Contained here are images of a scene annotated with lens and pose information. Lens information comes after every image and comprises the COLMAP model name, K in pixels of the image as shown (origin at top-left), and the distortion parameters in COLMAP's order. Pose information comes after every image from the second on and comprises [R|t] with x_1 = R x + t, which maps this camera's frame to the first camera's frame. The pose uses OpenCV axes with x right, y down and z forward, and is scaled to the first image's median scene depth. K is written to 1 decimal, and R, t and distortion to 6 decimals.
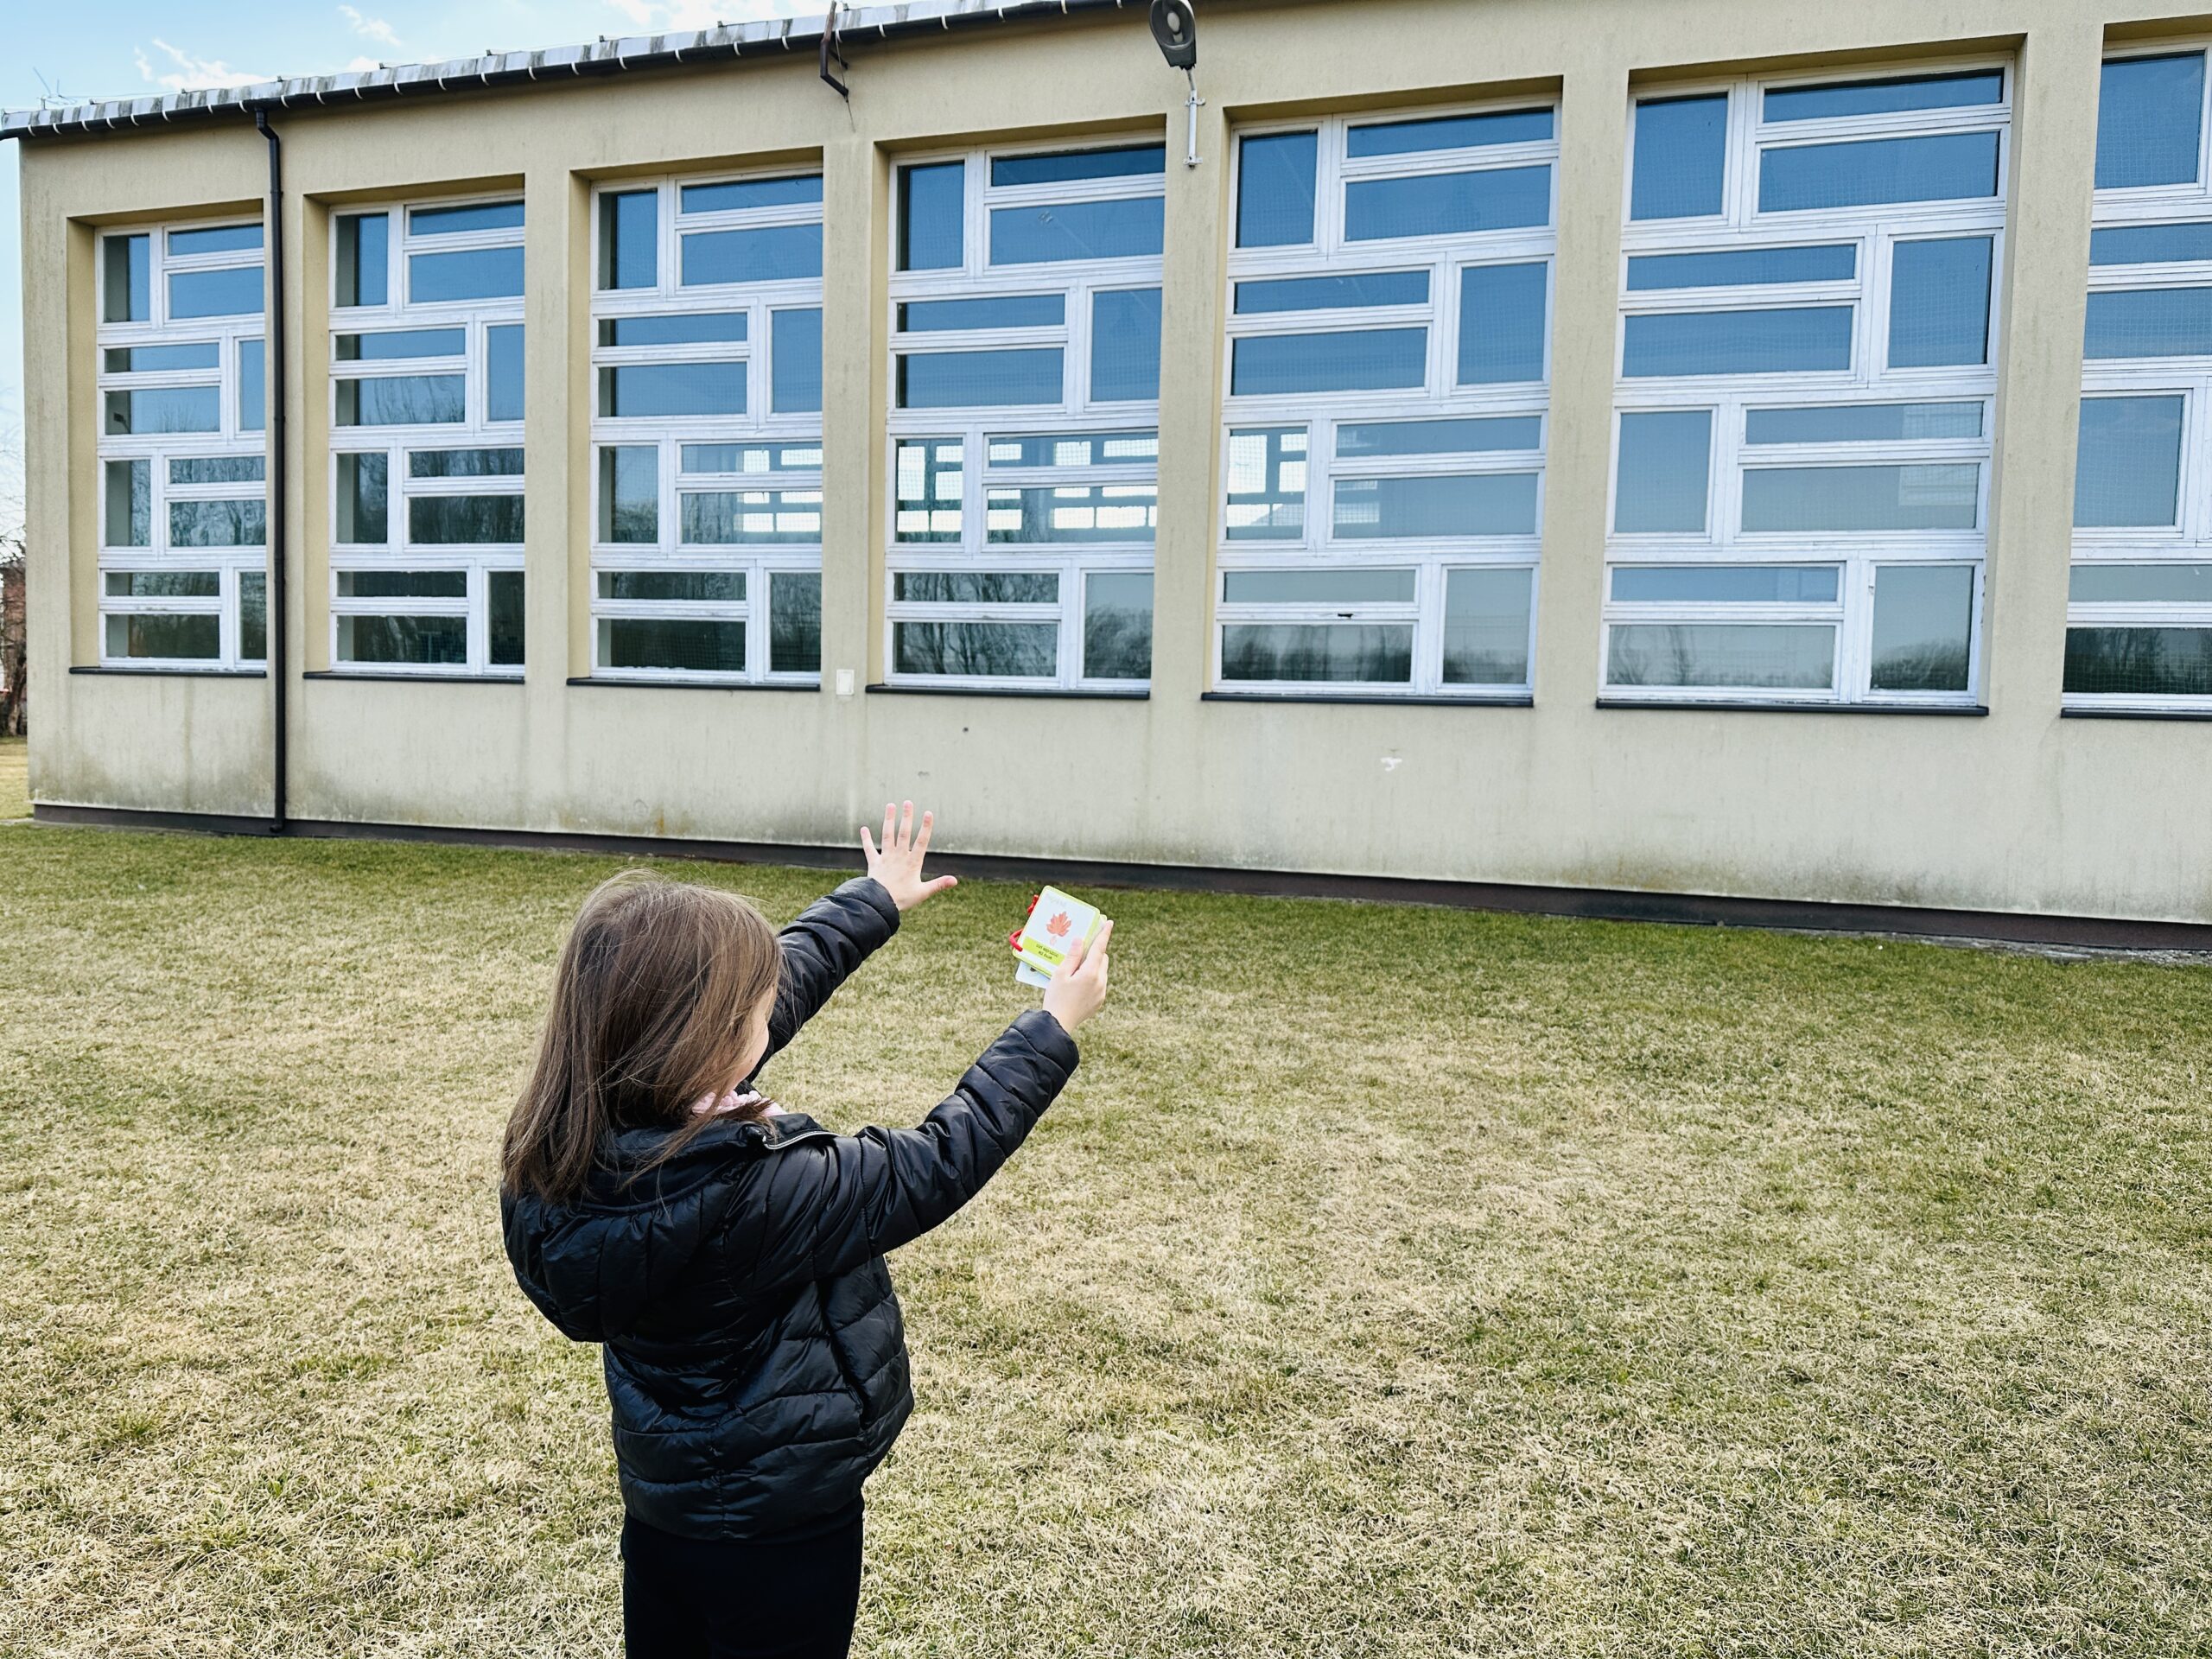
lens RADIAL K [[1643.5, 0, 1112.7], [0, 1643.5, 825.9], [0, 0, 1]] dist [0.006253, -0.007813]
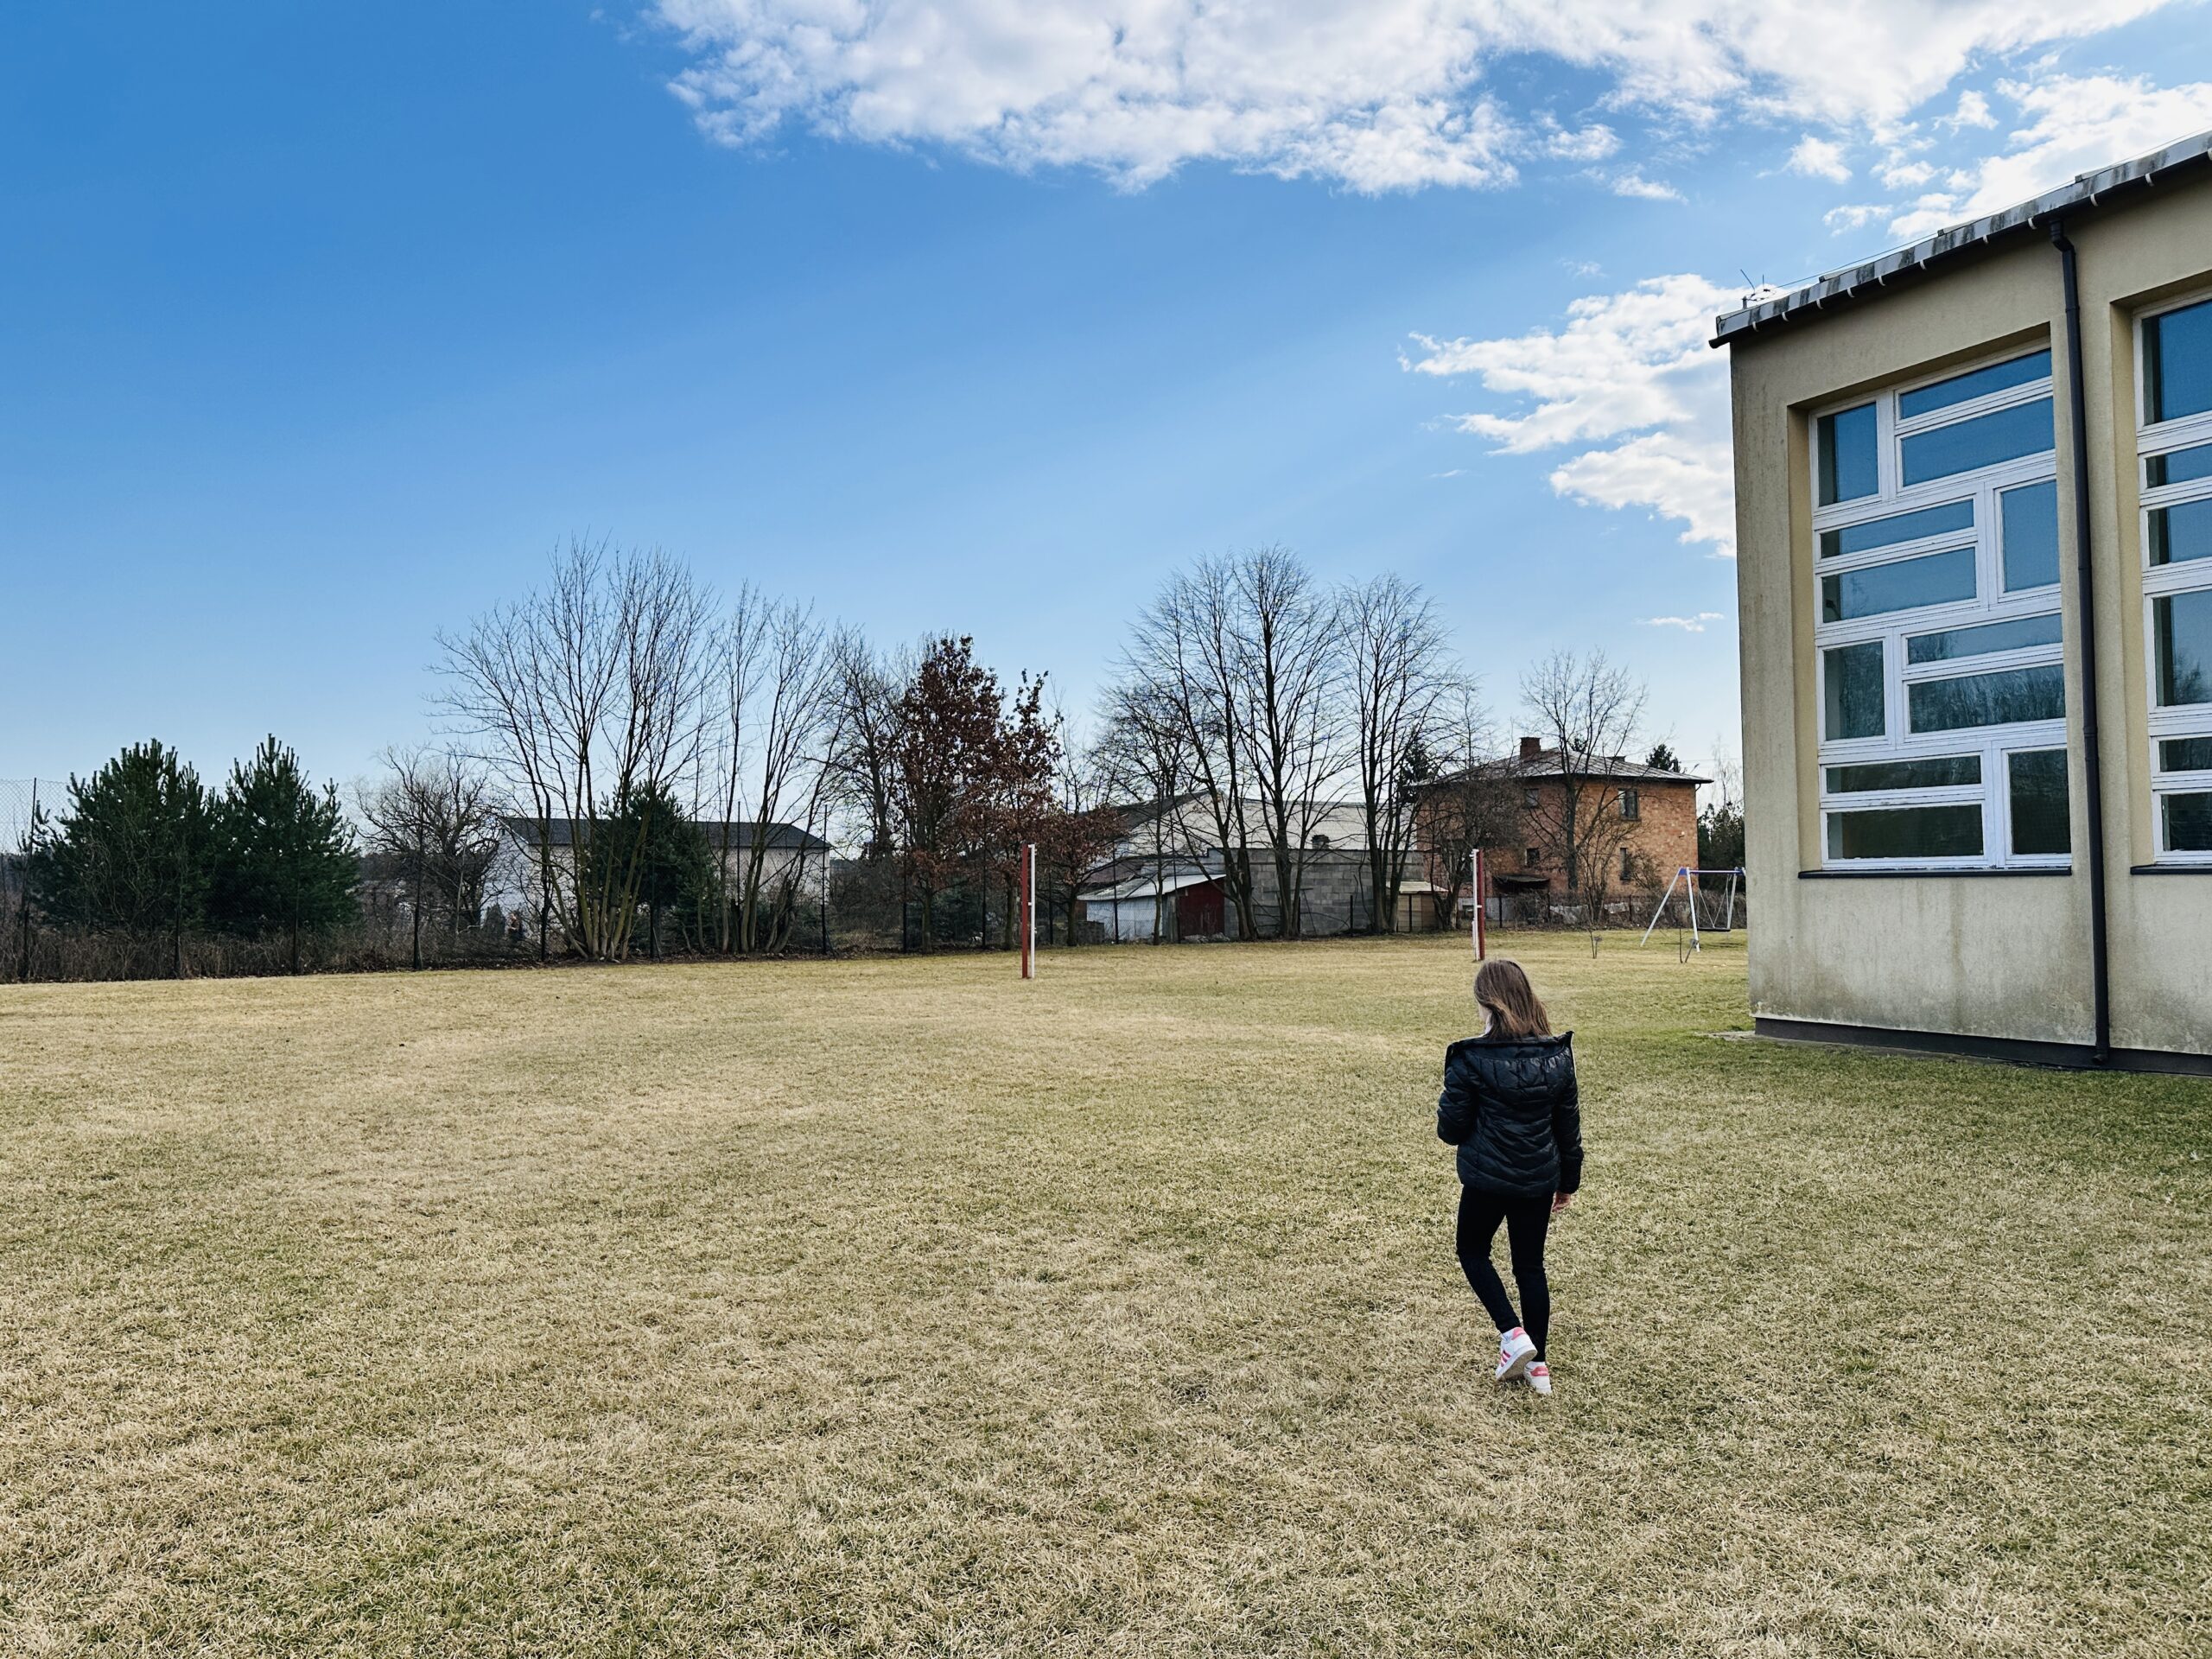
lens RADIAL K [[1517.3, 0, 1105.8], [0, 1517.3, 827.3], [0, 0, 1]] dist [-0.028656, -0.002687]
pose [[0.730759, -0.055758, -0.680354, -0.348713], [-0.026660, 0.993567, -0.110062, -0.017468], [0.682114, 0.098567, 0.724572, 0.116434]]
